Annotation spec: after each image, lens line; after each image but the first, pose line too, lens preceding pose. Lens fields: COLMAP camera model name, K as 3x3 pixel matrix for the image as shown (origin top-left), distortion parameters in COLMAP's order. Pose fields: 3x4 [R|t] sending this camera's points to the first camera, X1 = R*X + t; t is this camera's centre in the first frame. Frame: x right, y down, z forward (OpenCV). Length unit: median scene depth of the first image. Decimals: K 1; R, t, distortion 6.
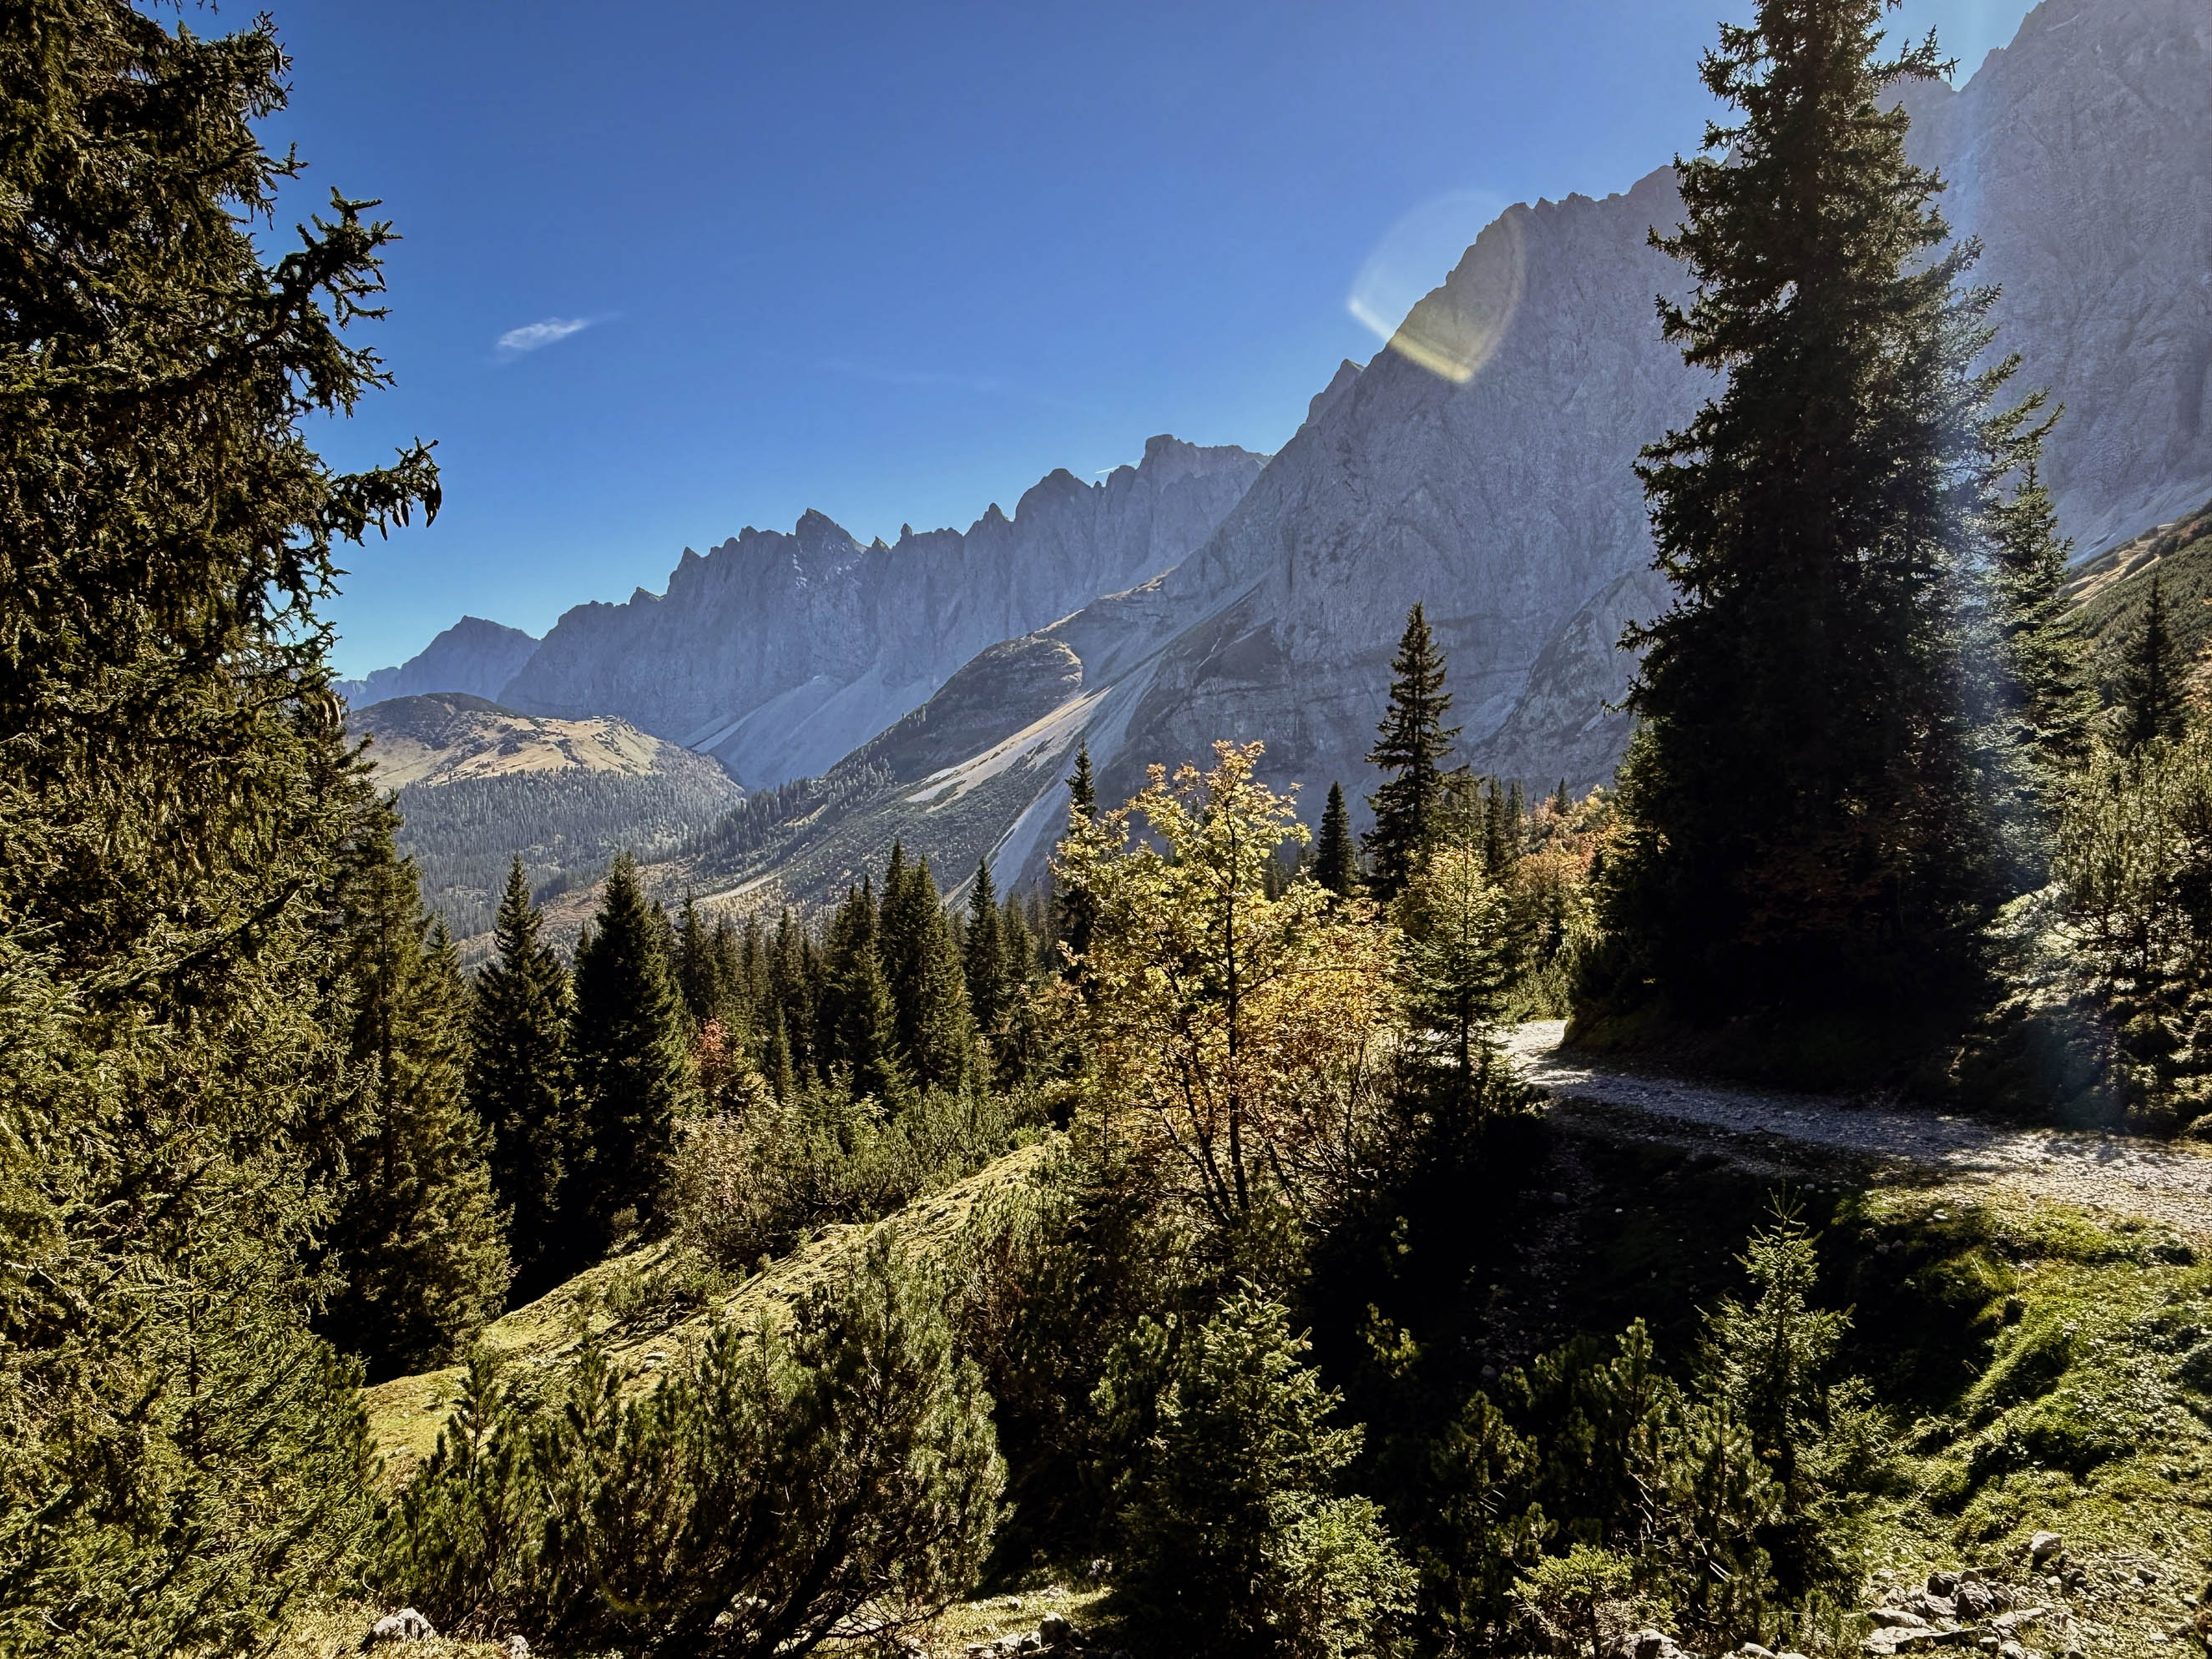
lens RADIAL K [[1490.3, 0, 1104.8], [0, 1490.3, 830.4], [0, 0, 1]] dist [-0.001228, -0.000188]
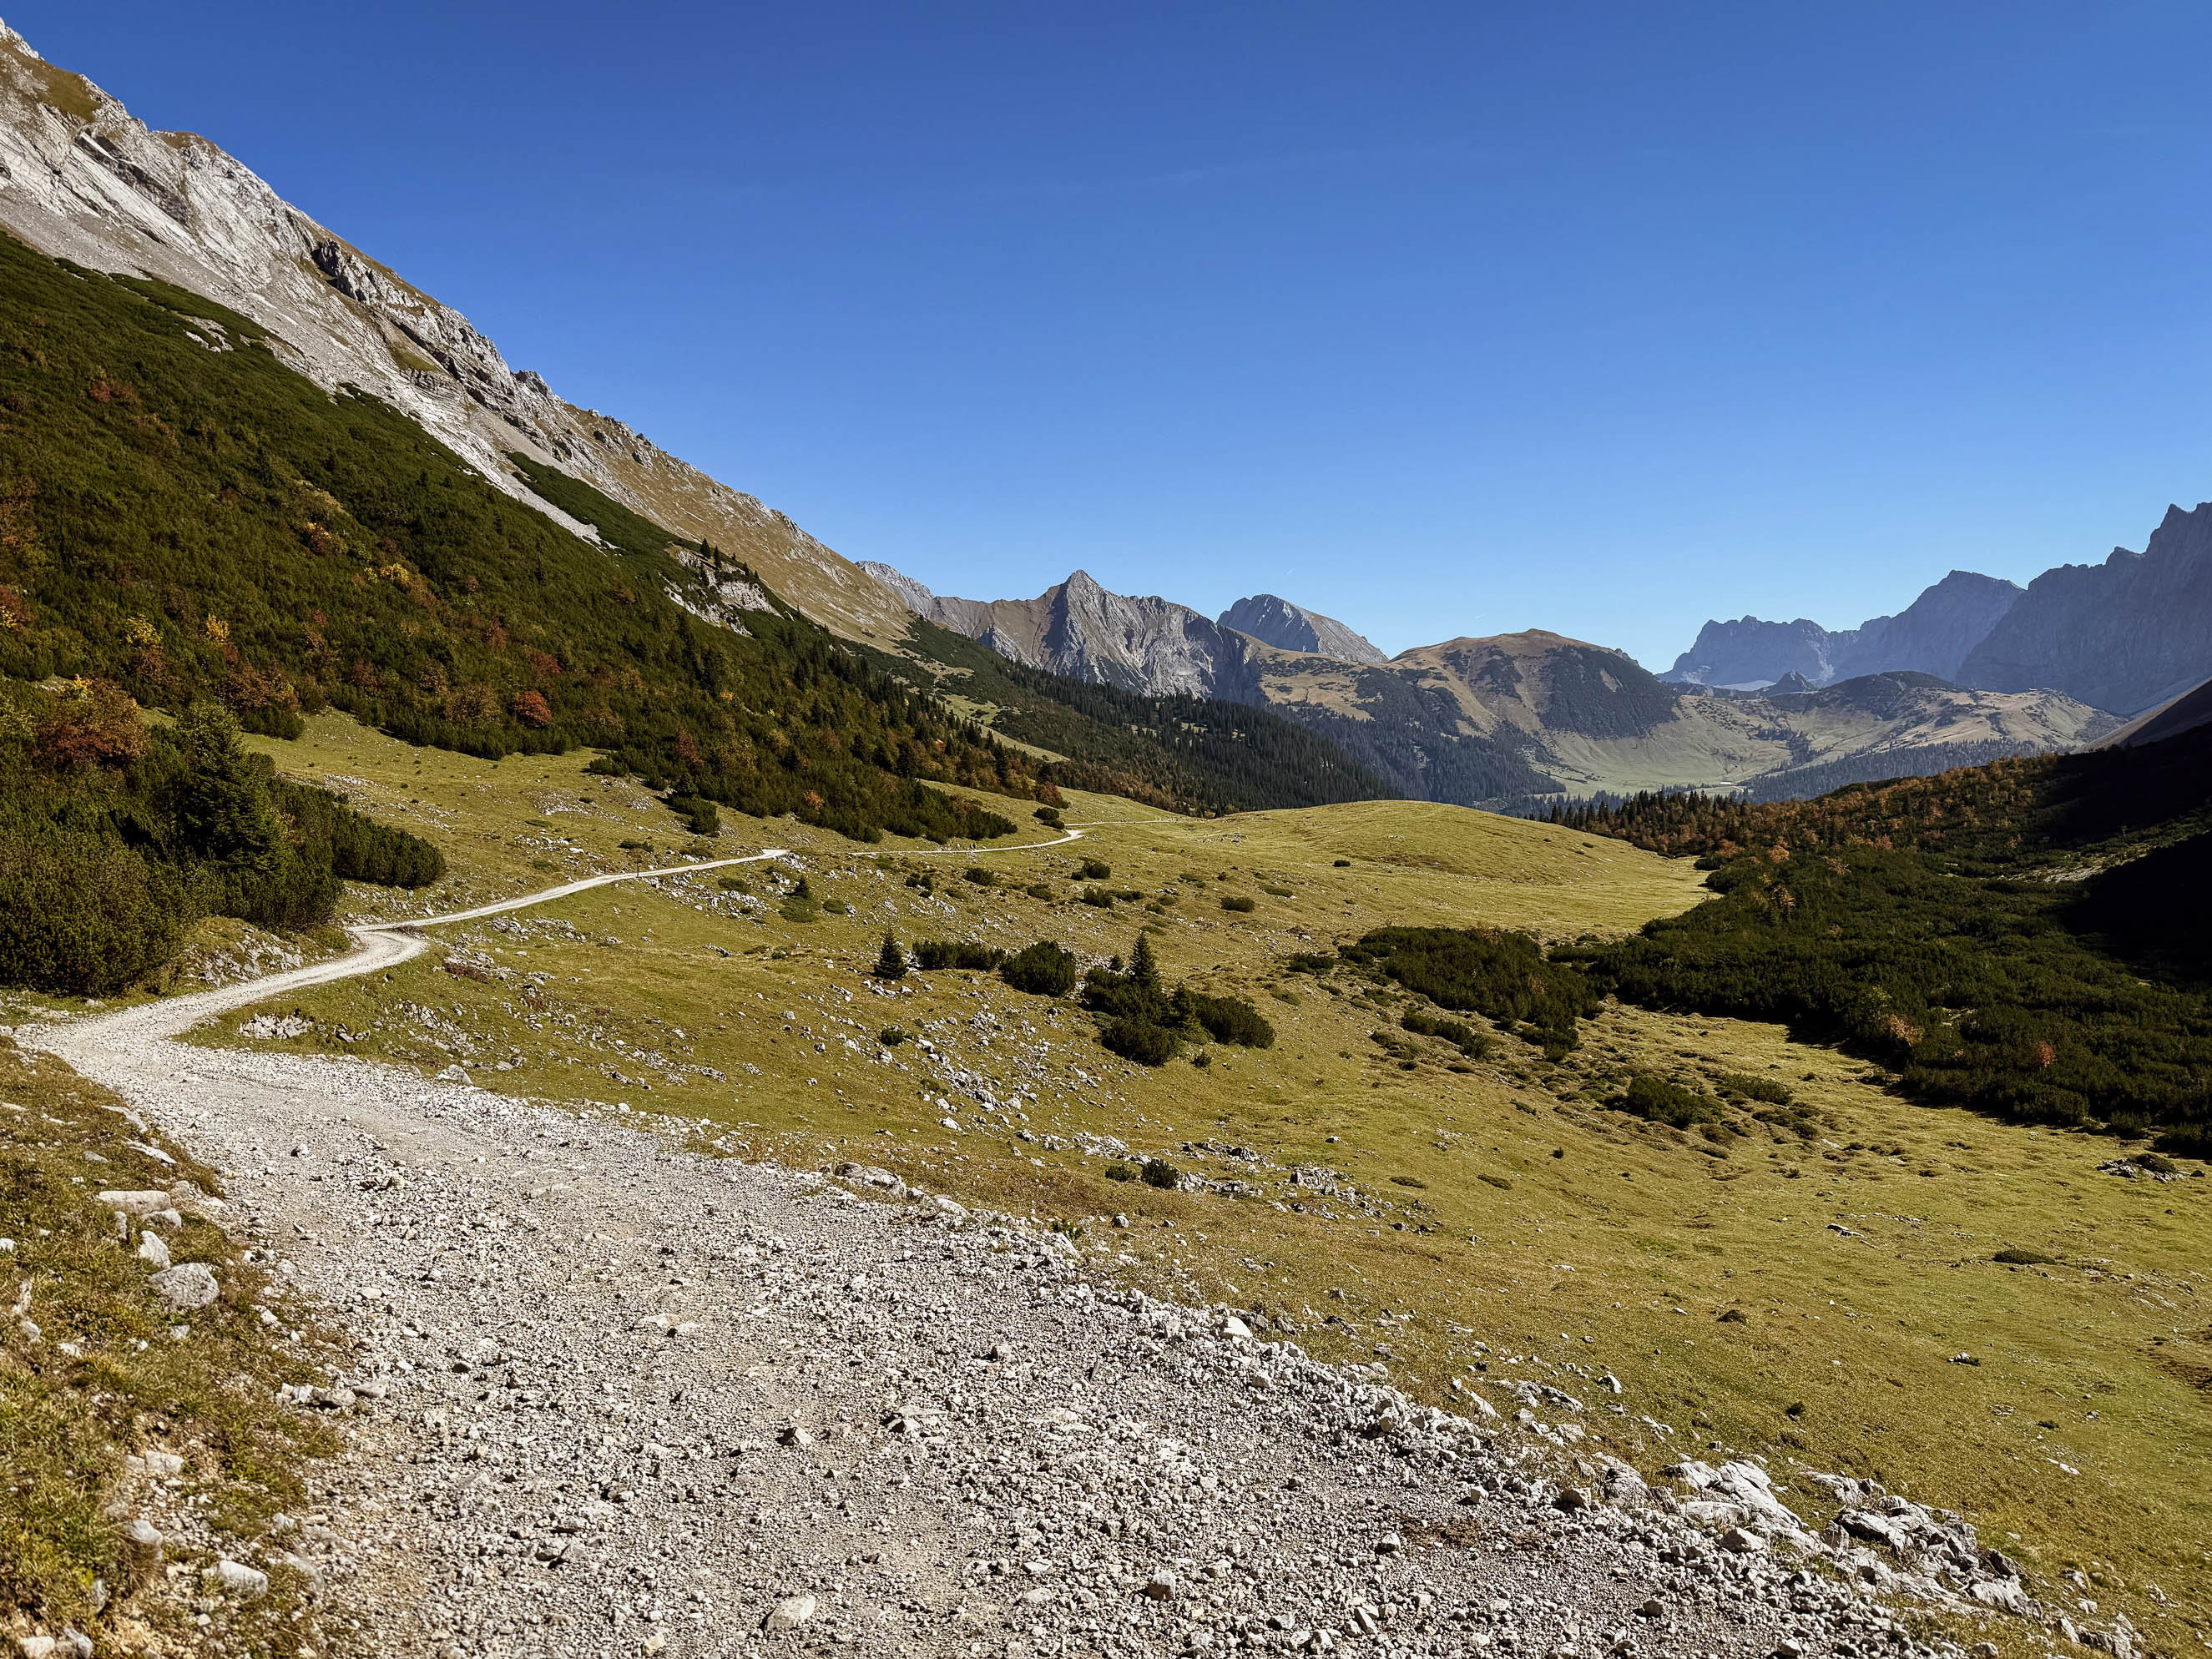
lens RADIAL K [[1542.5, 0, 1104.9], [0, 1542.5, 830.9], [0, 0, 1]] dist [0.002874, 0.000482]
pose [[0.607815, 0.062618, -0.791606, 0.178418], [-0.028640, 0.997966, 0.056952, -0.016336], [0.793562, -0.011945, 0.608372, -0.298551]]
